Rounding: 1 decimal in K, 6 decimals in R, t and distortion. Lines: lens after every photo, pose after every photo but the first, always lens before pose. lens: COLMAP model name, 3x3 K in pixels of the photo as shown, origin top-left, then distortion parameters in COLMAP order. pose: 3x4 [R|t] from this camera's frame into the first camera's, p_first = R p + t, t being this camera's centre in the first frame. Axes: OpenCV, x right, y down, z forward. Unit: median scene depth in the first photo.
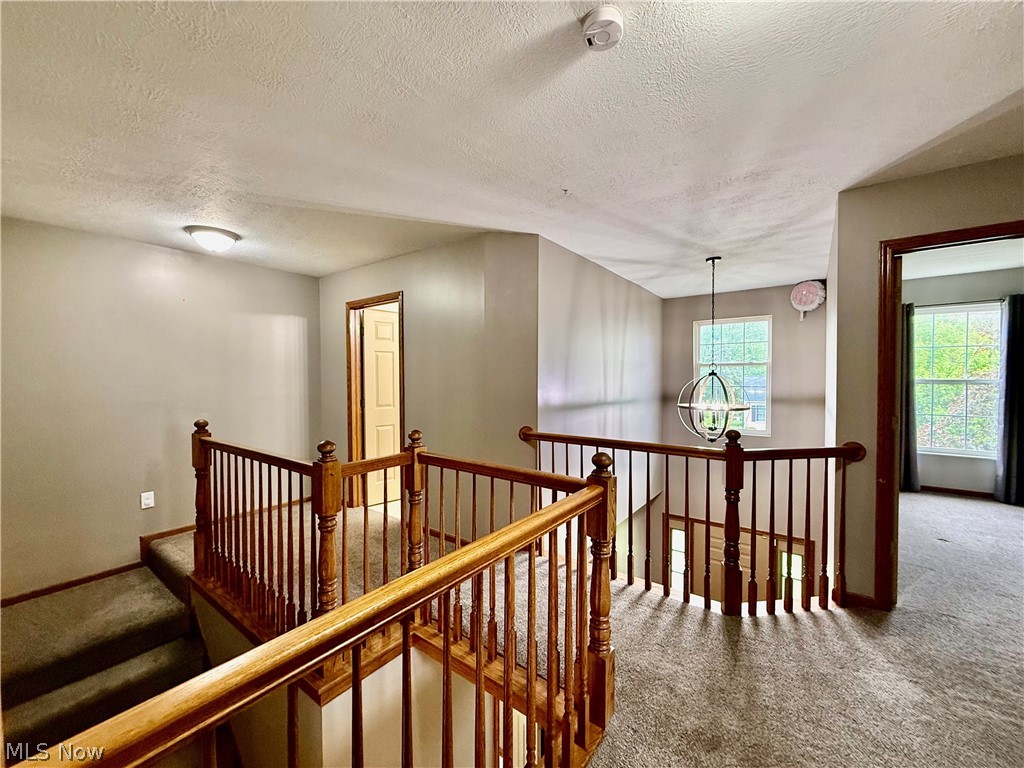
lens RADIAL K [[406.4, 0, 512.7], [0, 406.4, 384.4], [0, 0, 1]] dist [0.000097, -0.000393]
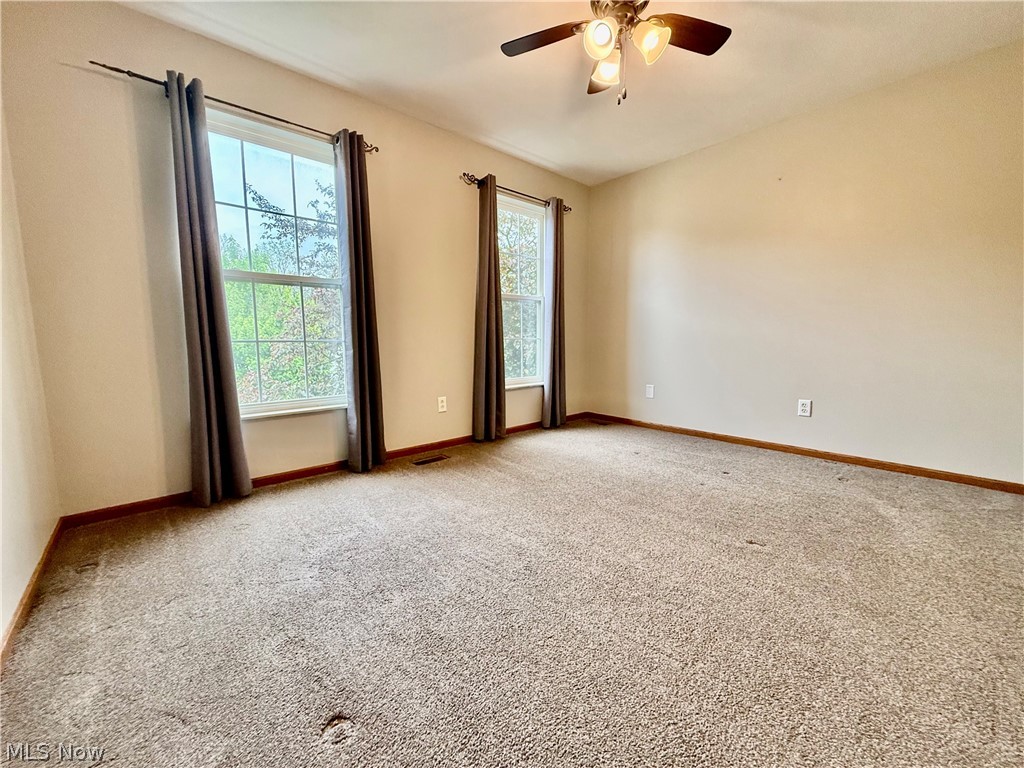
lens RADIAL K [[406.4, 0, 512.6], [0, 406.4, 381.4], [0, 0, 1]] dist [0.000097, -0.000393]
pose [[0.193343, -0.115714, 0.974284, 0.637928], [0.018987, 0.993276, 0.114201, 0.079037], [-0.980947, -0.003581, 0.194240, 0.633898]]
